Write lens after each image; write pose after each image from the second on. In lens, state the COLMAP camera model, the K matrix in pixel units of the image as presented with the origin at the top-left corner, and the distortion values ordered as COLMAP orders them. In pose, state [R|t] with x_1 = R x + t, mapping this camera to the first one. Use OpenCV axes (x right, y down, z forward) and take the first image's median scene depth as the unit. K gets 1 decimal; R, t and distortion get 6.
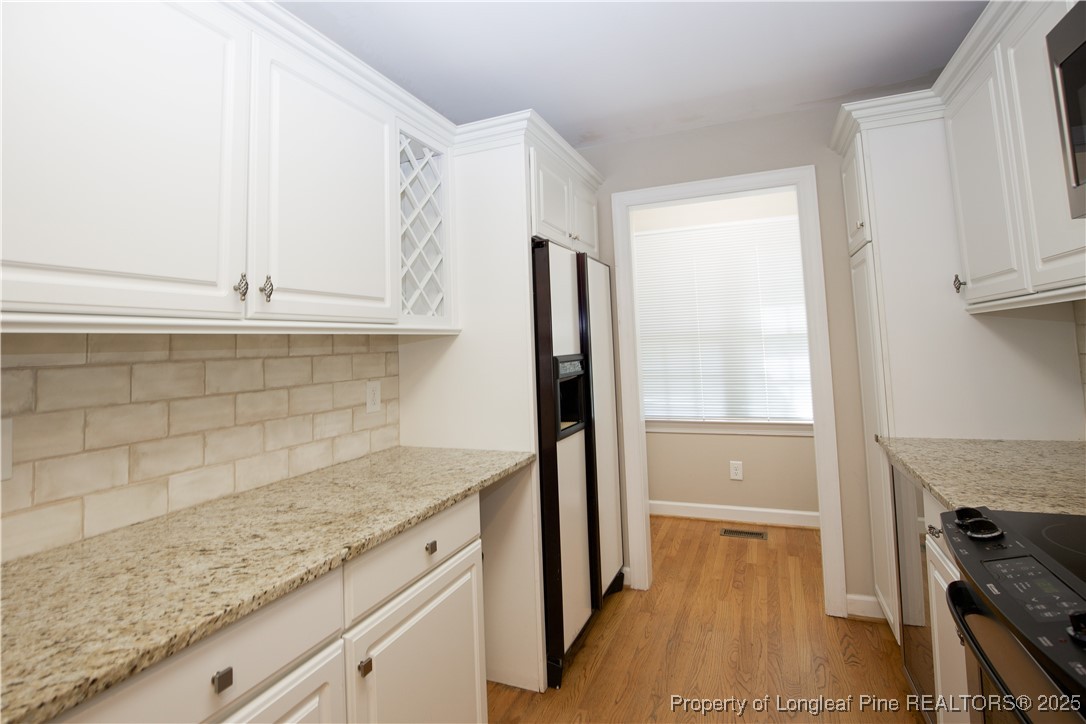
lens RADIAL K [[531.8, 0, 541.3], [0, 531.8, 297.3], [0, 0, 1]] dist [-0.038004, -0.000043]
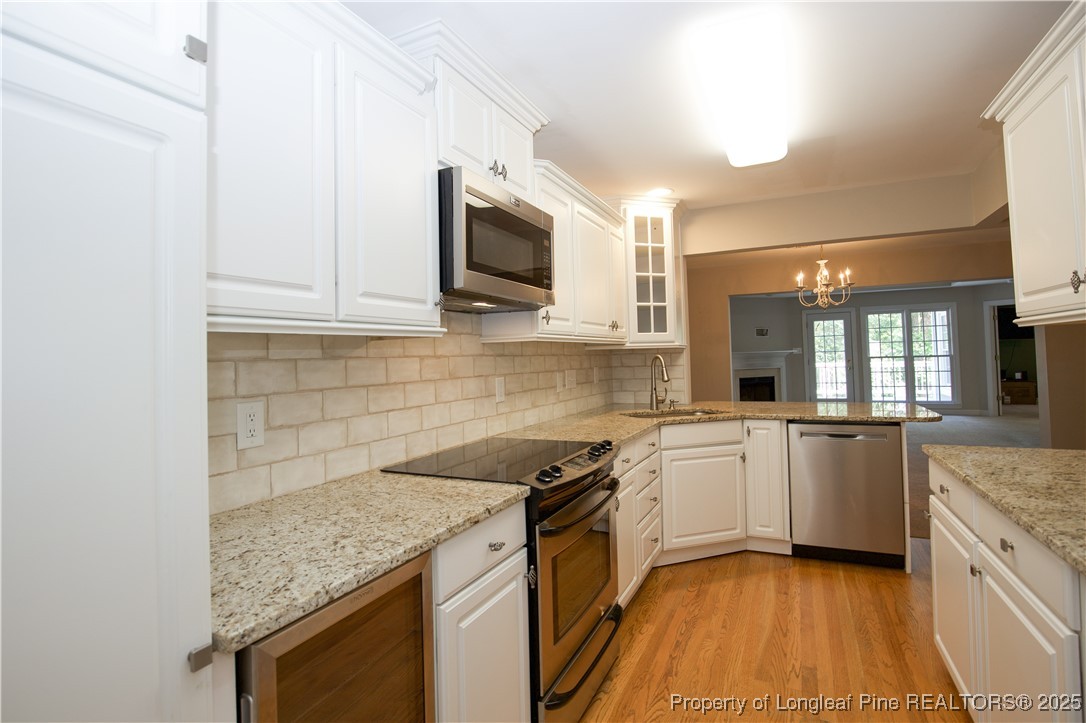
lens RADIAL K [[534.9, 0, 554.0], [0, 534.9, 339.2], [0, 0, 1]] dist [-0.027317, 0.000388]
pose [[-0.997770, 0.061079, 0.026925, 0.335545], [0.057379, 0.990920, -0.121592, 0.100478], [-0.034107, -0.119776, -0.992215, 1.192256]]
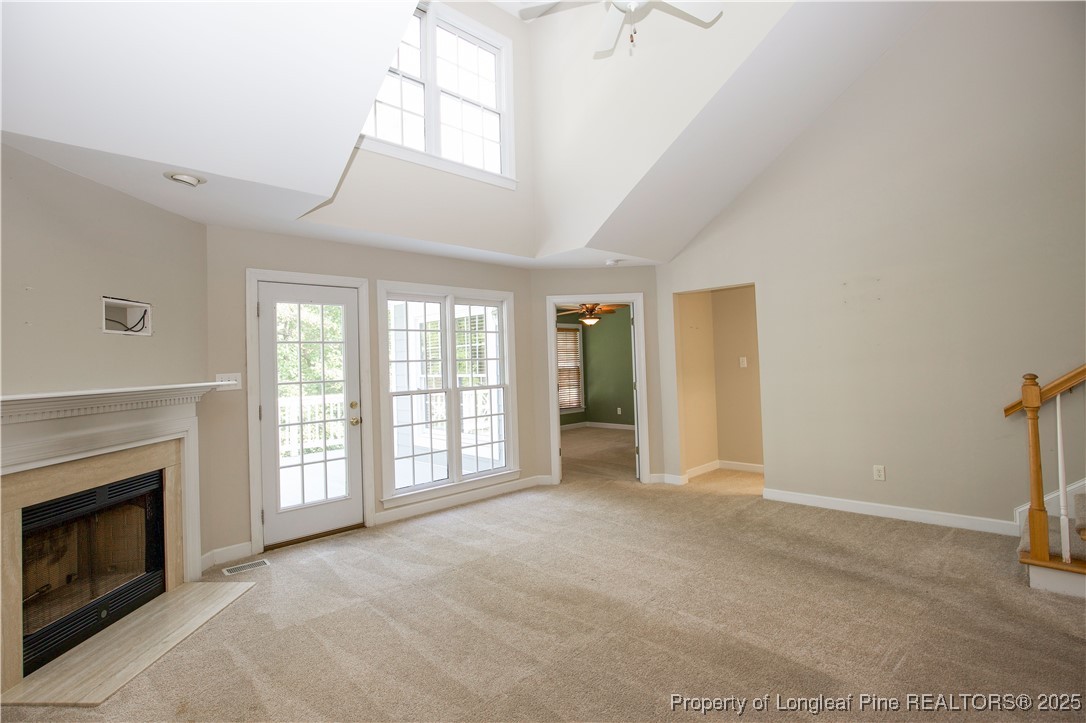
lens RADIAL K [[526.8, 0, 521.0], [0, 526.8, 351.9], [0, 0, 1]] dist [-0.026446, 0.000358]
pose [[-0.412717, 0.028611, -0.910410, -0.609812], [0.124978, 0.991832, -0.025487, -0.189693], [0.902245, -0.124301, -0.412921, -2.131975]]
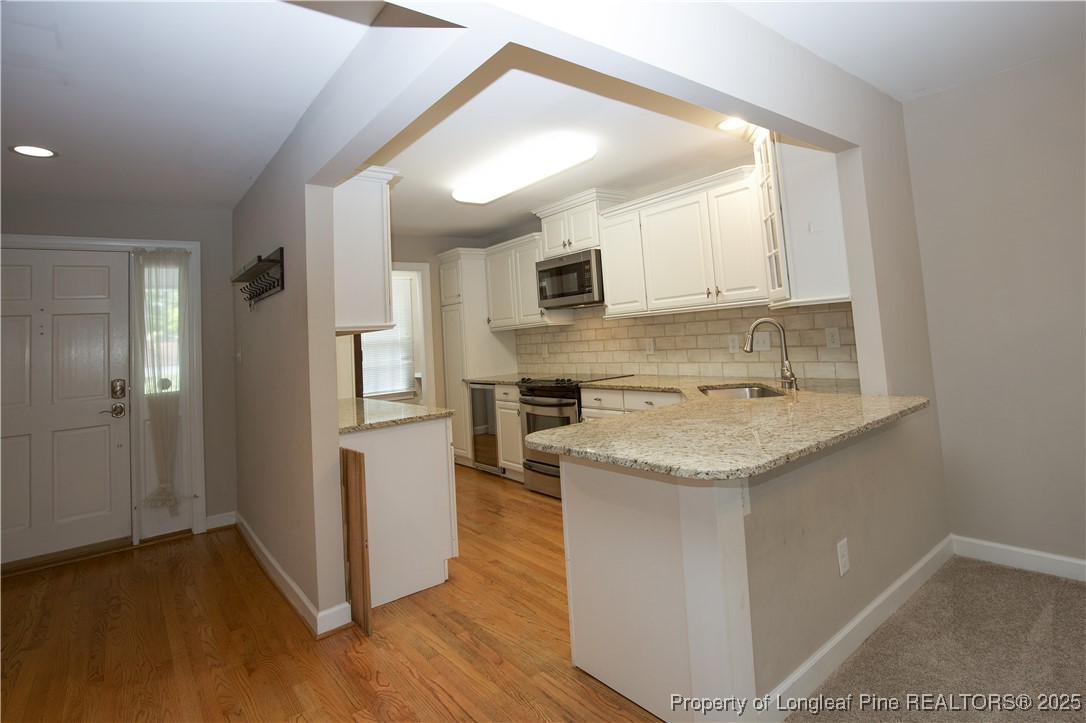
lens RADIAL K [[545.9, 0, 559.5], [0, 545.9, 294.5], [0, 0, 1]] dist [-0.023672, 0.000089]
pose [[0.470331, 0.069863, 0.879720, -1.304359], [-0.026707, 0.997532, -0.064941, 0.011909], [-0.882086, 0.007049, 0.471036, -0.583583]]
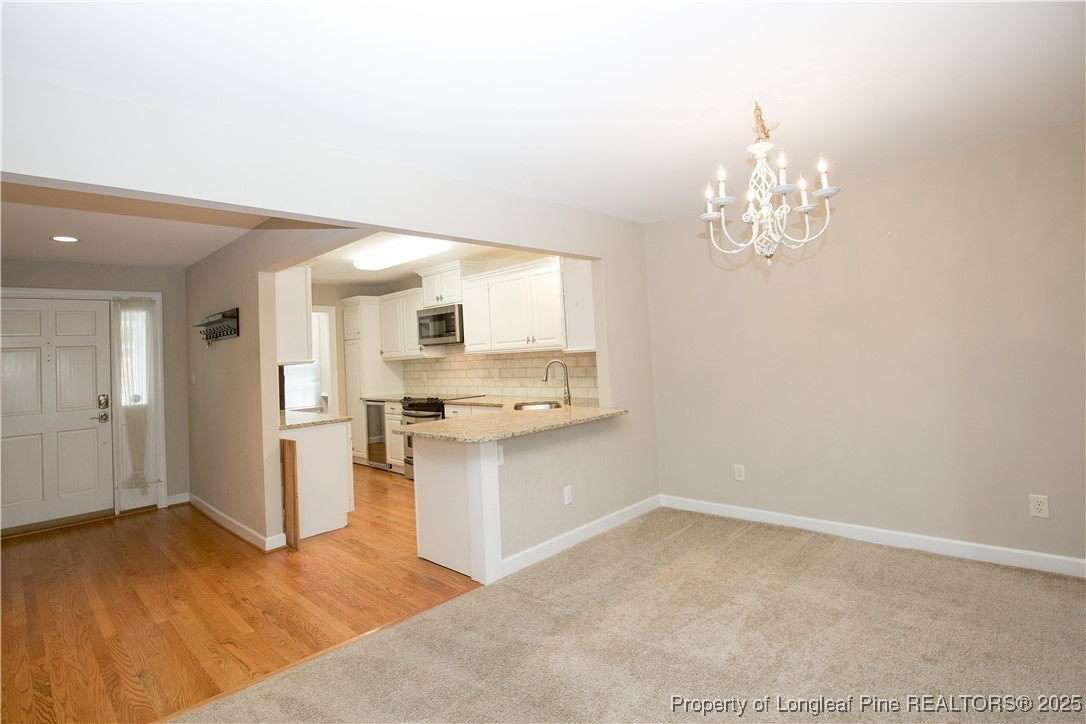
lens RADIAL K [[538.7, 0, 508.6], [0, 538.7, 329.0], [0, 0, 1]] dist [-0.024078, 0.001395]
pose [[0.392124, 0.058408, 0.918056, -1.853854], [-0.041513, 0.998089, -0.045769, -0.044111], [-0.918975, -0.020165, 0.393799, -1.035364]]
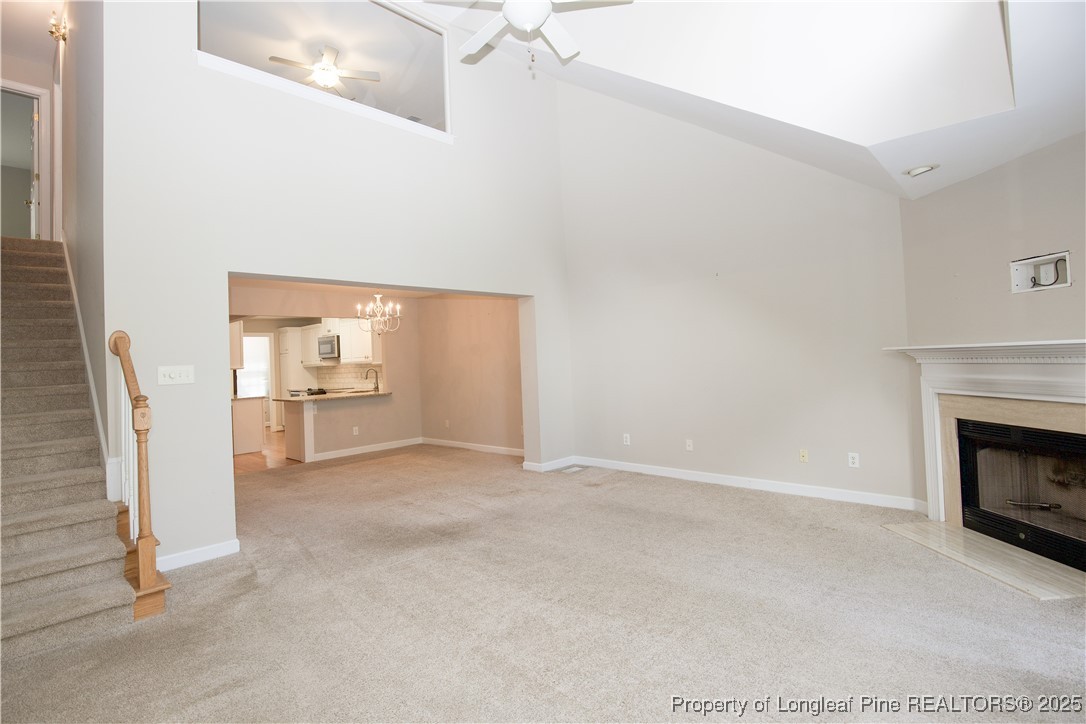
lens RADIAL K [[526.8, 0, 521.0], [0, 526.8, 352.4], [0, 0, 1]] dist [-0.026446, 0.000358]
pose [[0.366873, 0.032520, 0.929702, -3.062693], [-0.051792, 0.998553, -0.014490, -0.142746], [-0.928828, -0.042835, 0.368026, -2.801407]]
